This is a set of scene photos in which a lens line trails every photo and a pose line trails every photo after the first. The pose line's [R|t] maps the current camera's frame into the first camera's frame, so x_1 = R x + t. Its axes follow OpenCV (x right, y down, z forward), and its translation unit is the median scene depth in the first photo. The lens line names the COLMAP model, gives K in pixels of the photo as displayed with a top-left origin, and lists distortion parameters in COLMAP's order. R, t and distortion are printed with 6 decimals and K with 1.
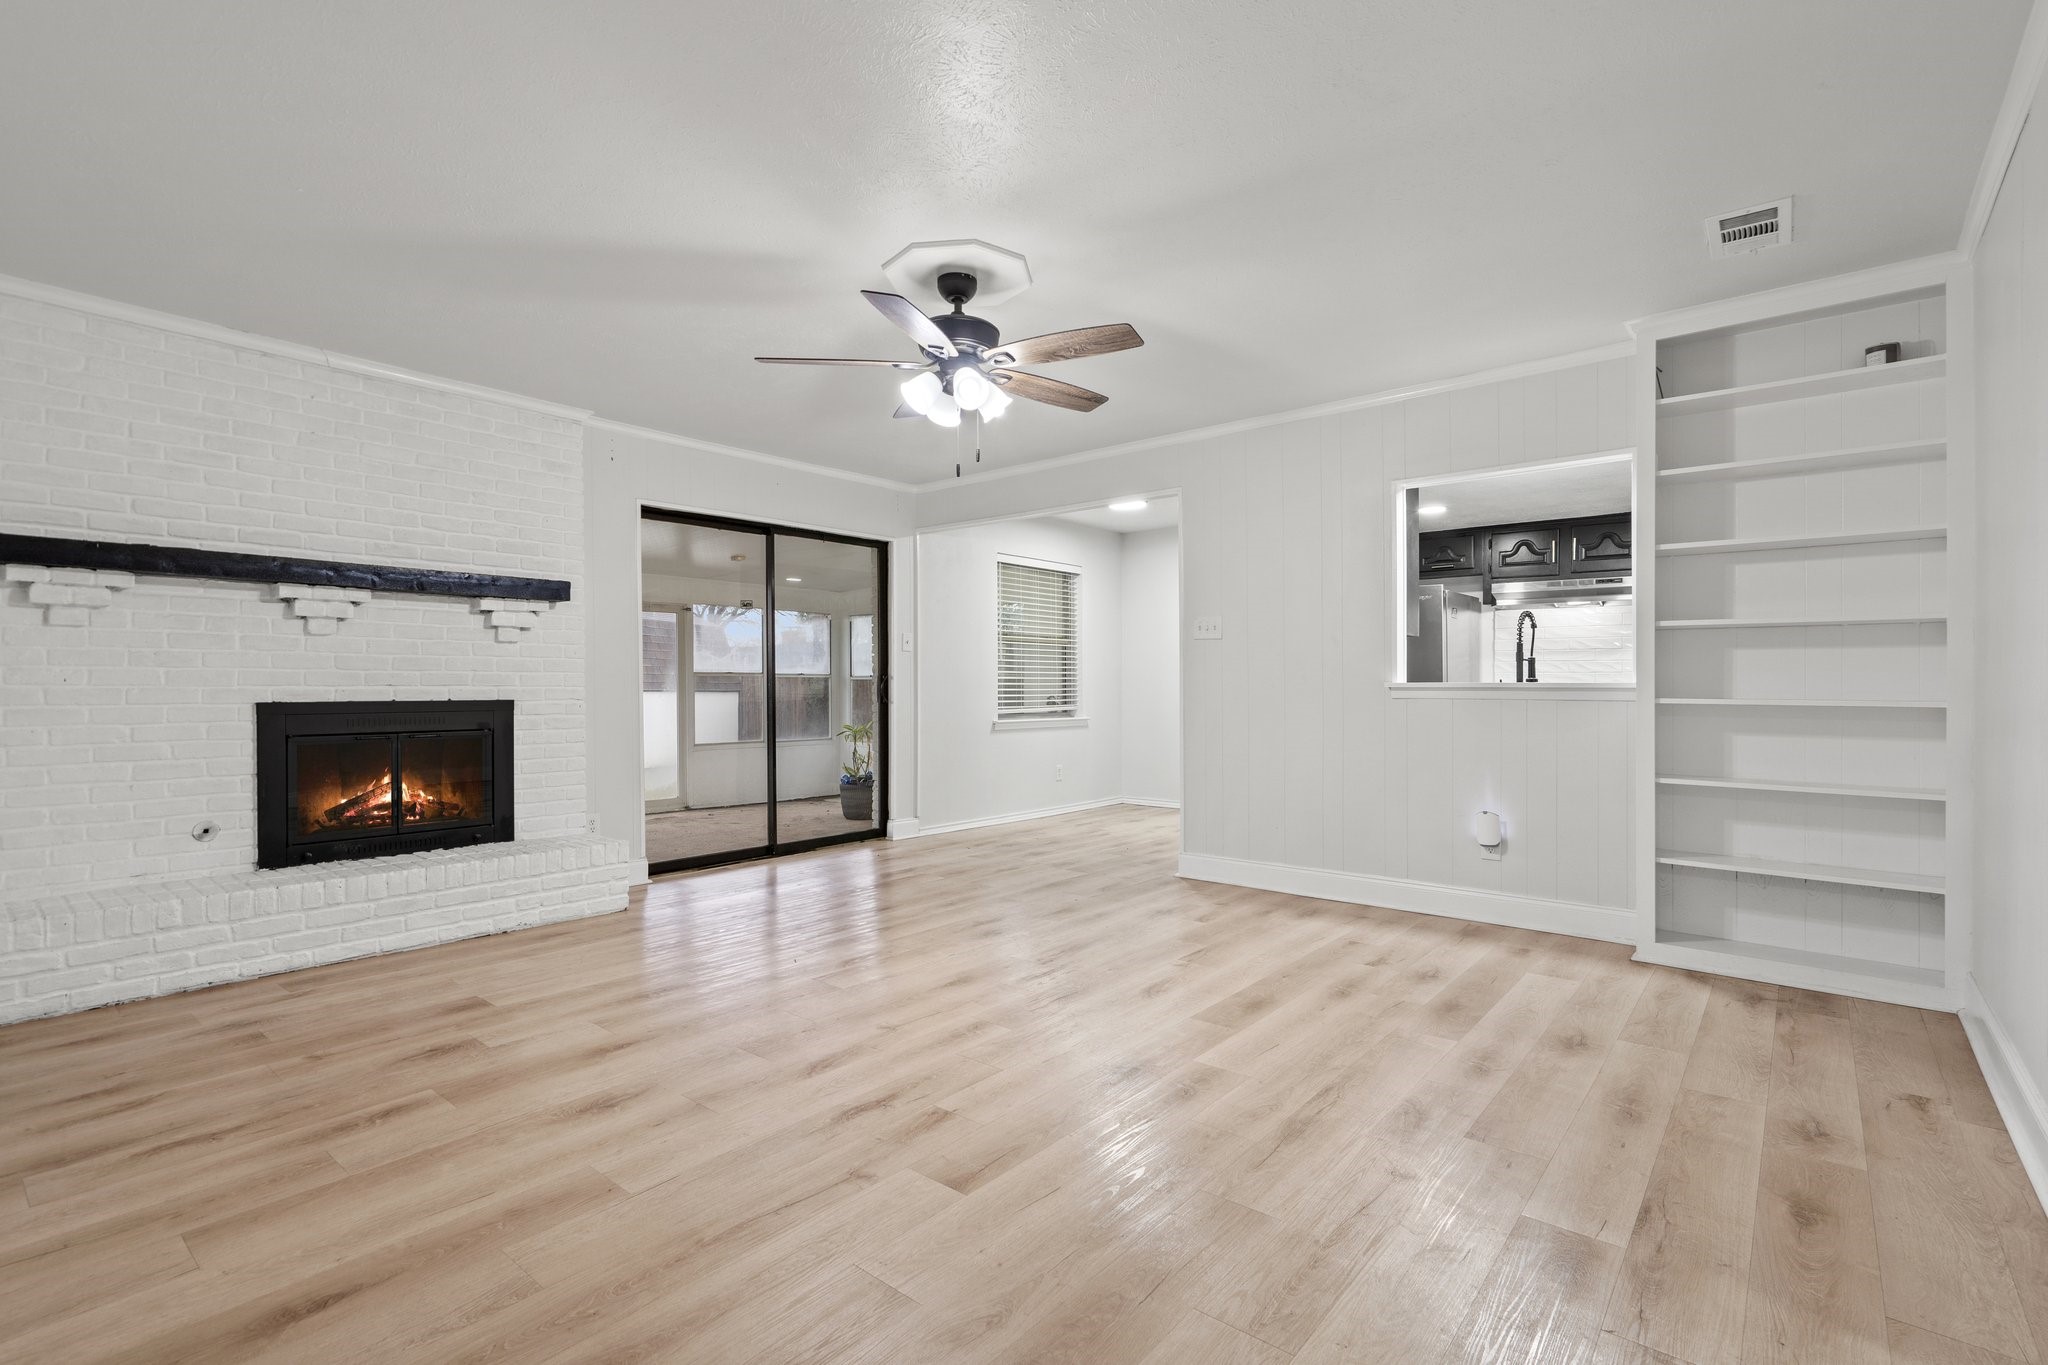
lens RADIAL K [[944.4, 0, 1017.0], [0, 944.4, 690.7], [0, 0, 1]] dist [0.008068, 0.000023]
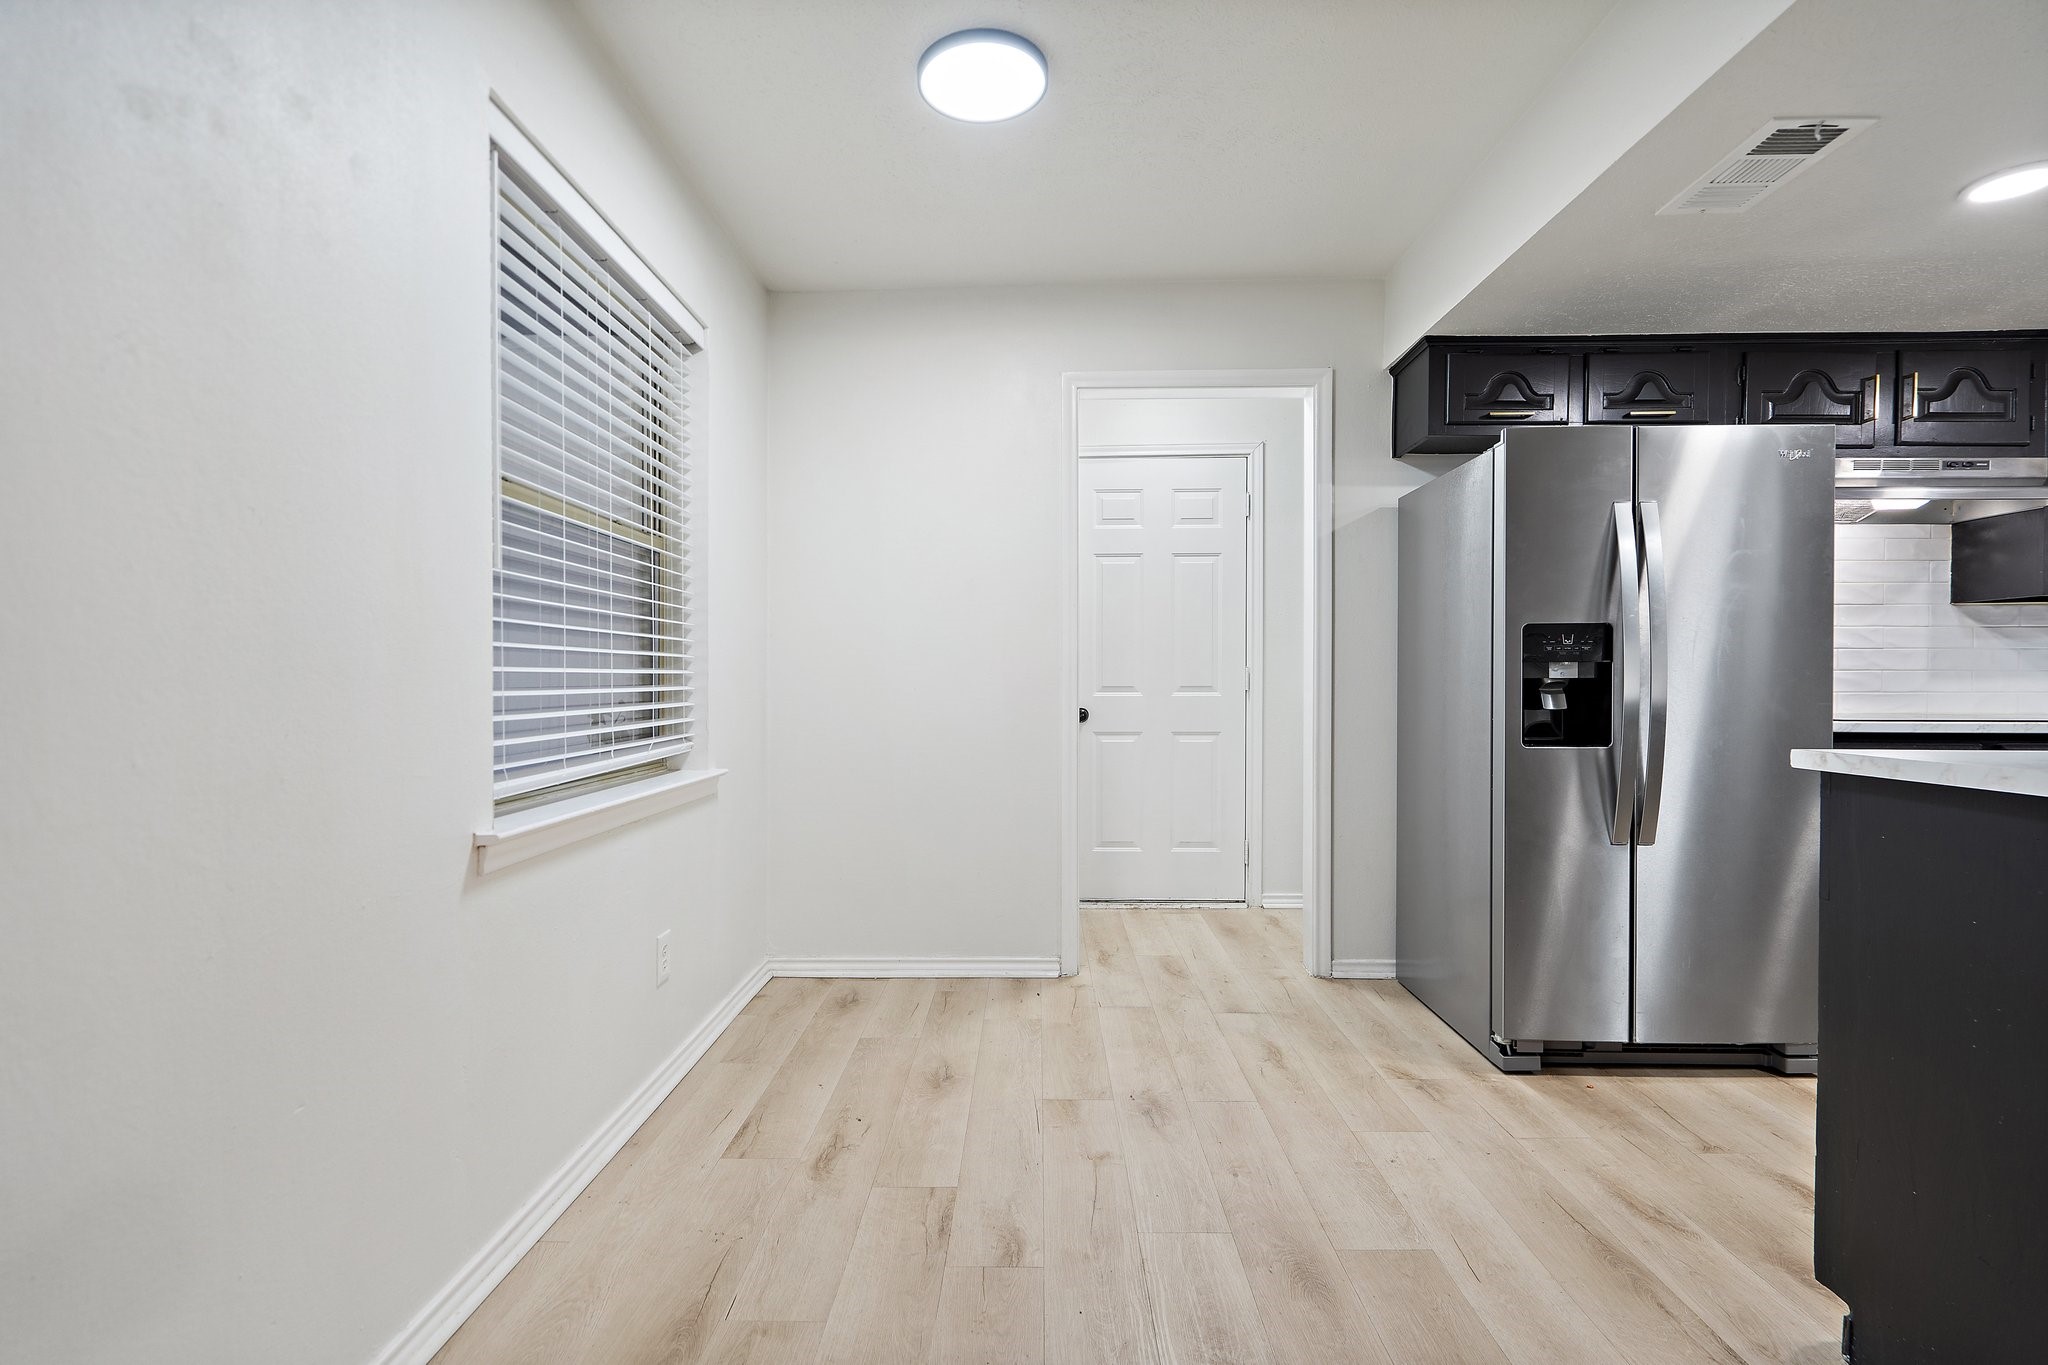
lens RADIAL K [[944.4, 0, 1017.0], [0, 944.4, 690.7], [0, 0, 1]] dist [0.008068, 0.000023]
pose [[0.773537, -0.006407, 0.633719, -0.056315], [0.006101, 0.999978, 0.002663, -0.002387], [-0.633722, 0.001806, 0.773559, 0.743024]]
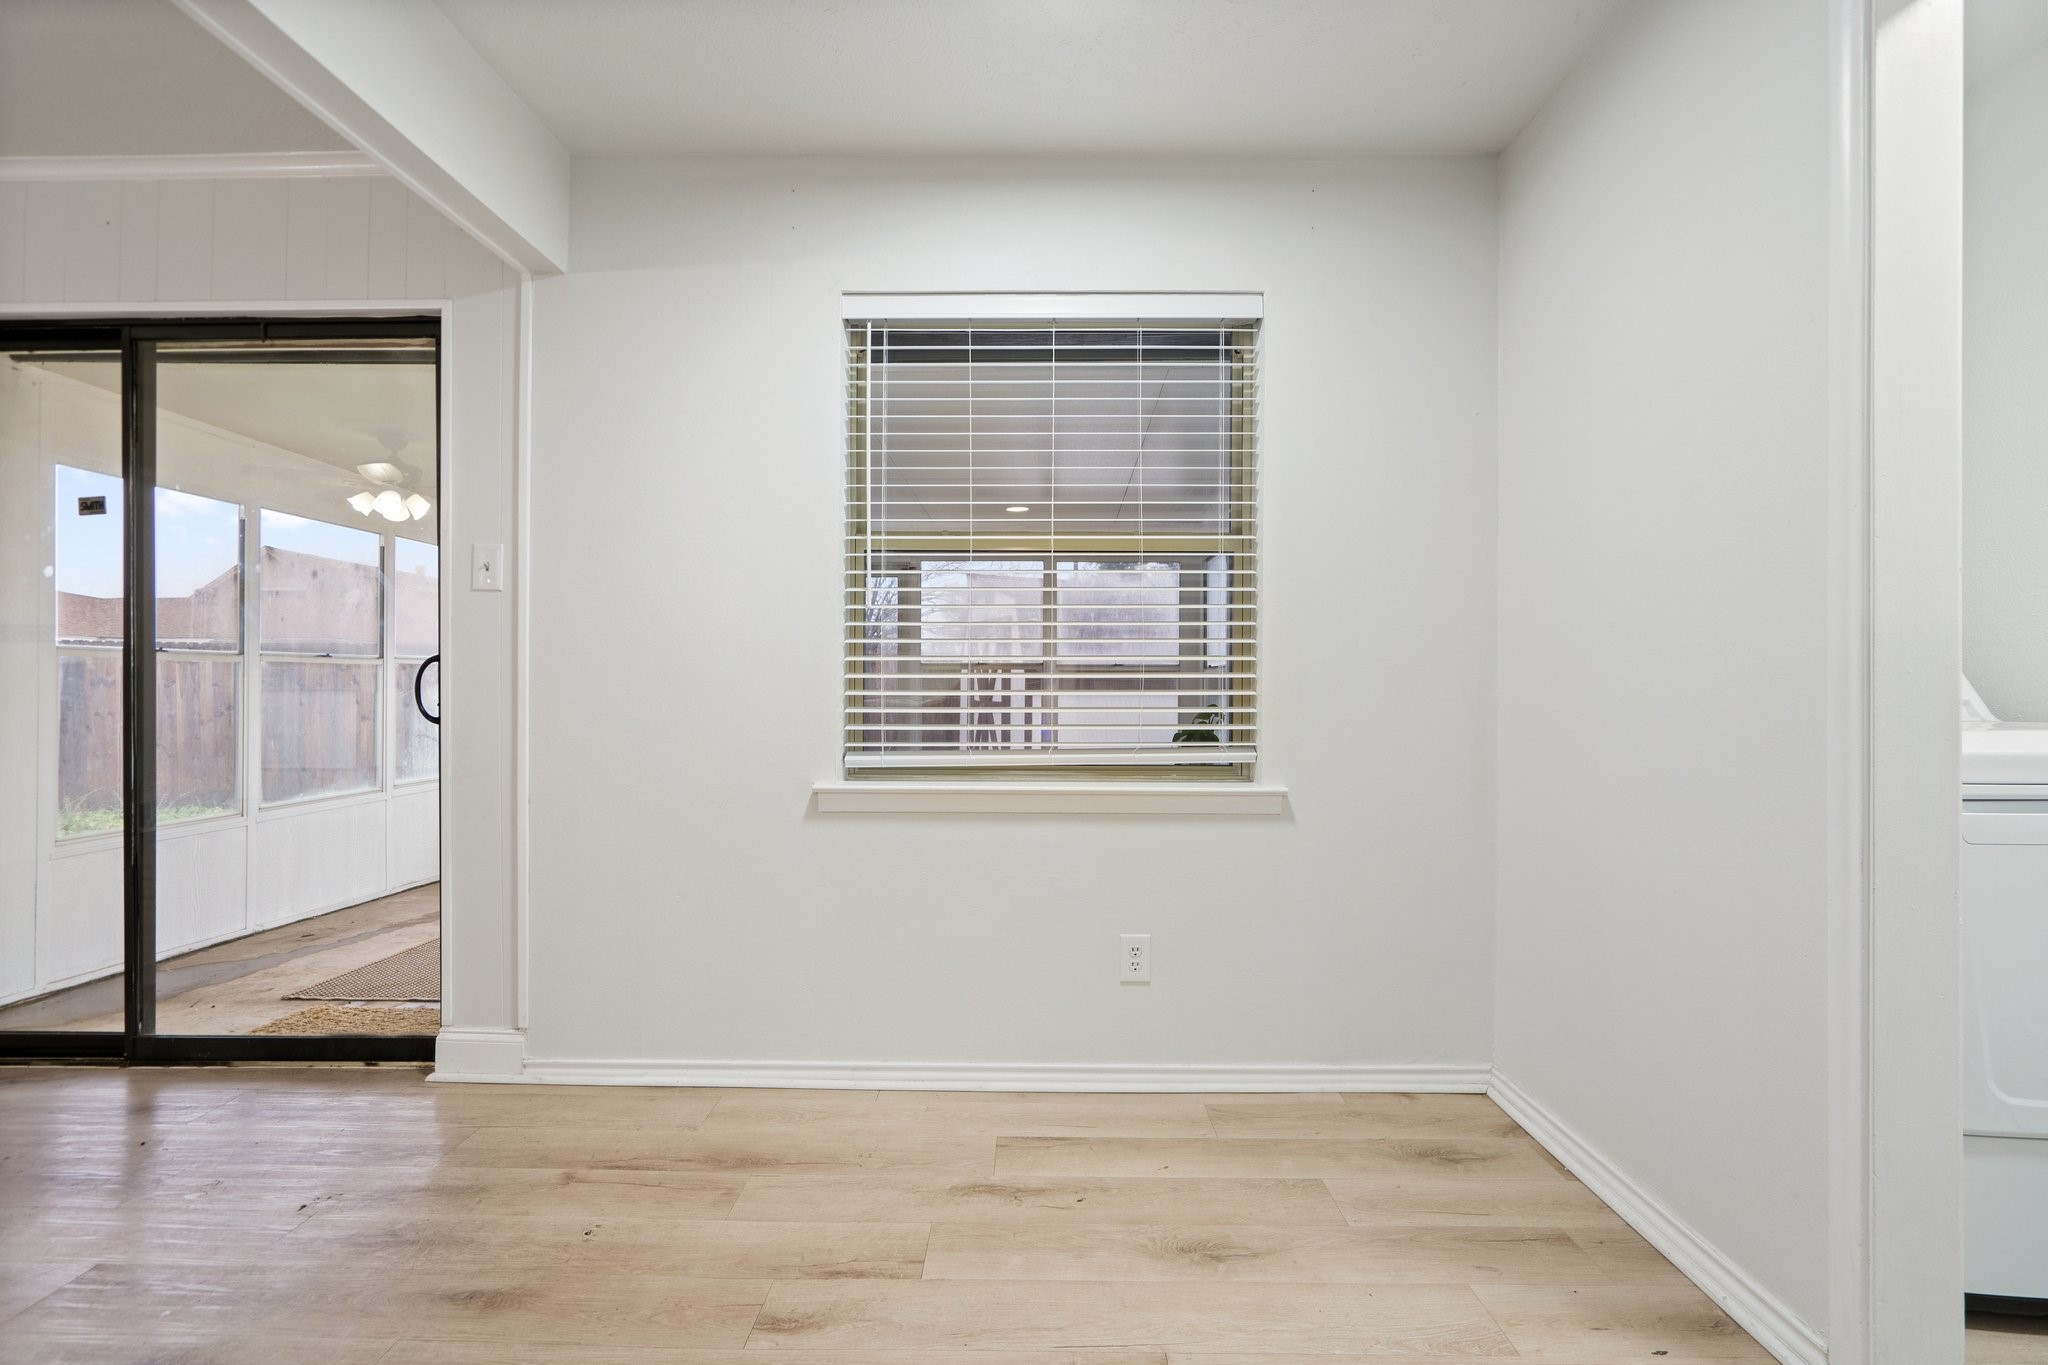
lens RADIAL K [[944.4, 0, 1017.0], [0, 944.4, 690.7], [0, 0, 1]] dist [0.008068, 0.000023]
pose [[0.629781, 0.002027, -0.776770, 0.289098], [-0.005586, 0.999983, -0.001919, -0.002736], [0.776753, 0.005547, 0.629781, 0.834155]]
